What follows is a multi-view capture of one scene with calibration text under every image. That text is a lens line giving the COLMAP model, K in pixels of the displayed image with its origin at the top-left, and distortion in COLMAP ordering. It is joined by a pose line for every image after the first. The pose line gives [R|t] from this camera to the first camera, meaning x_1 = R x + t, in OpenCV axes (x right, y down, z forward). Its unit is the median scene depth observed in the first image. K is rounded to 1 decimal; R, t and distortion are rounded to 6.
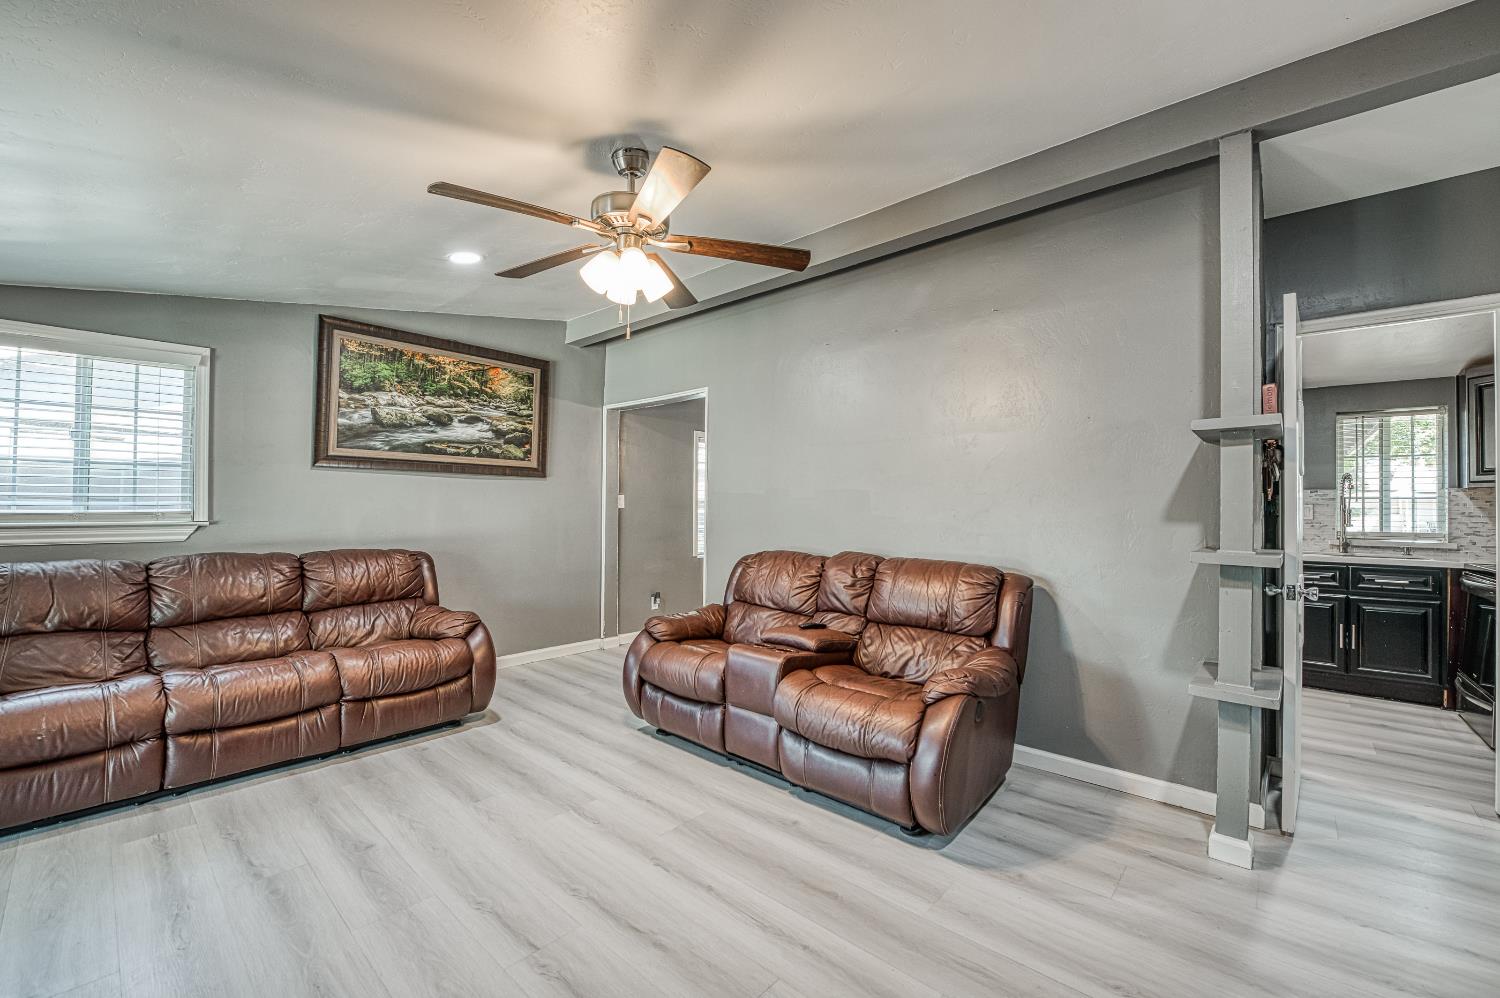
lens RADIAL K [[599.6, 0, 750.1], [0, 599.6, 500.7], [0, 0, 1]] dist [-0.013537, -0.001907]
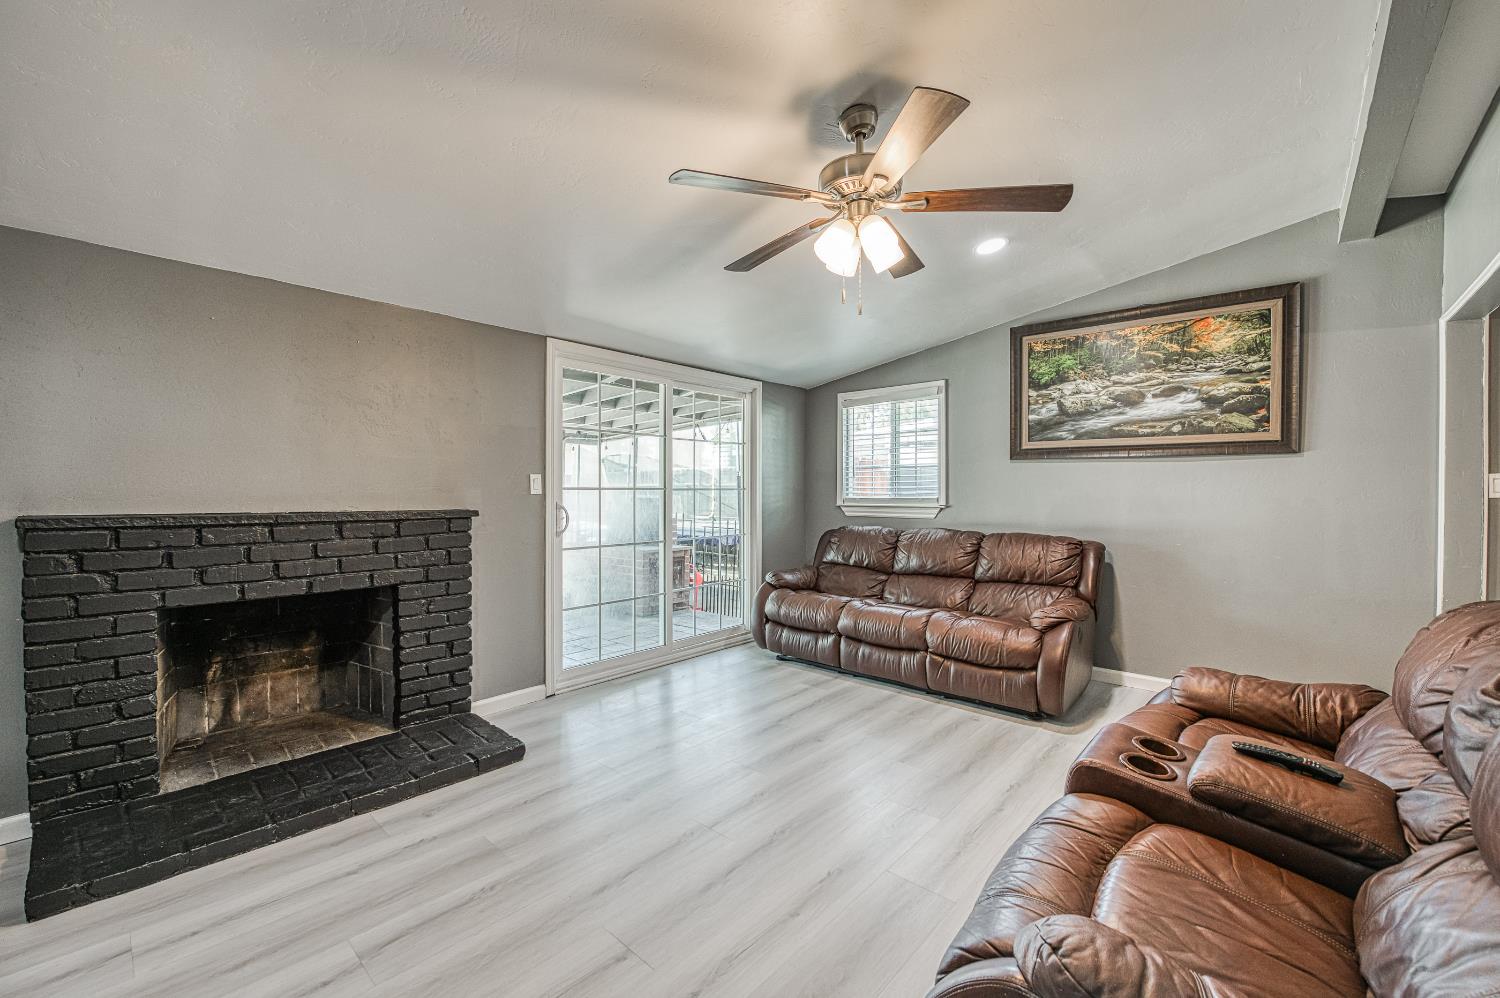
lens RADIAL K [[599.6, 0, 753.1], [0, 599.6, 499.3], [0, 0, 1]] dist [-0.013537, -0.001907]
pose [[0.015381, 0.007516, -0.999853, 0.389069], [0.007562, 0.999942, 0.007633, 0.005468], [0.999853, -0.007678, 0.015323, 0.434366]]
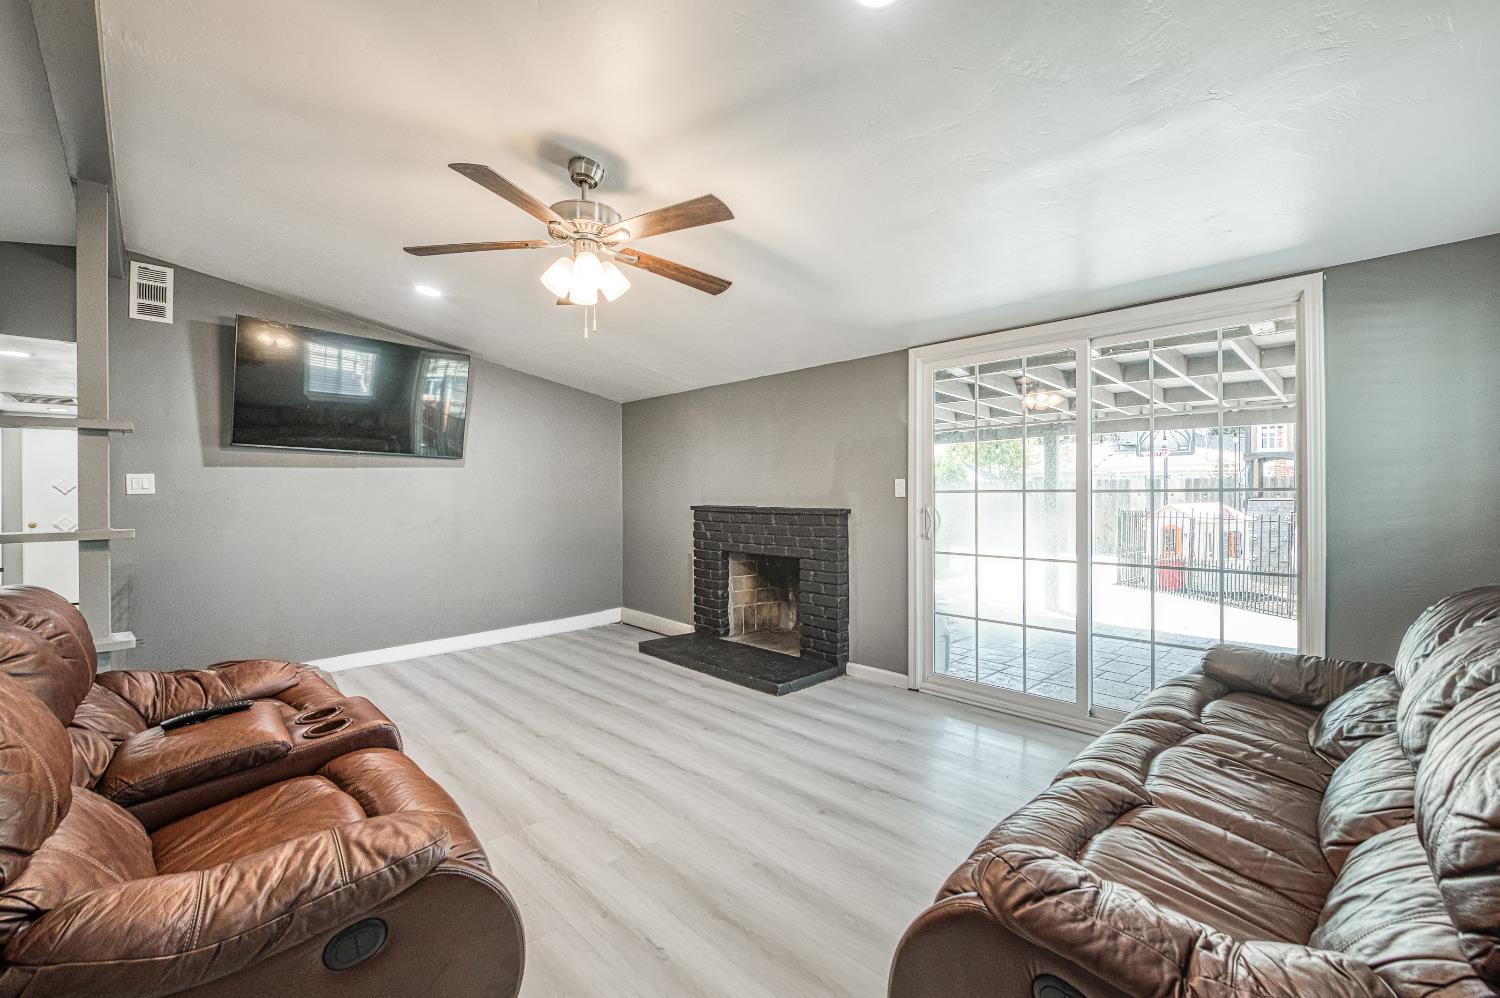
lens RADIAL K [[599.6, 0, 750.5], [0, 599.6, 497.3], [0, 0, 1]] dist [-0.013537, -0.001907]
pose [[-0.999614, -0.007075, 0.026850, -0.286222], [-0.007277, 0.999946, -0.007408, 0.011762], [-0.026796, -0.007600, -0.999612, 1.100218]]
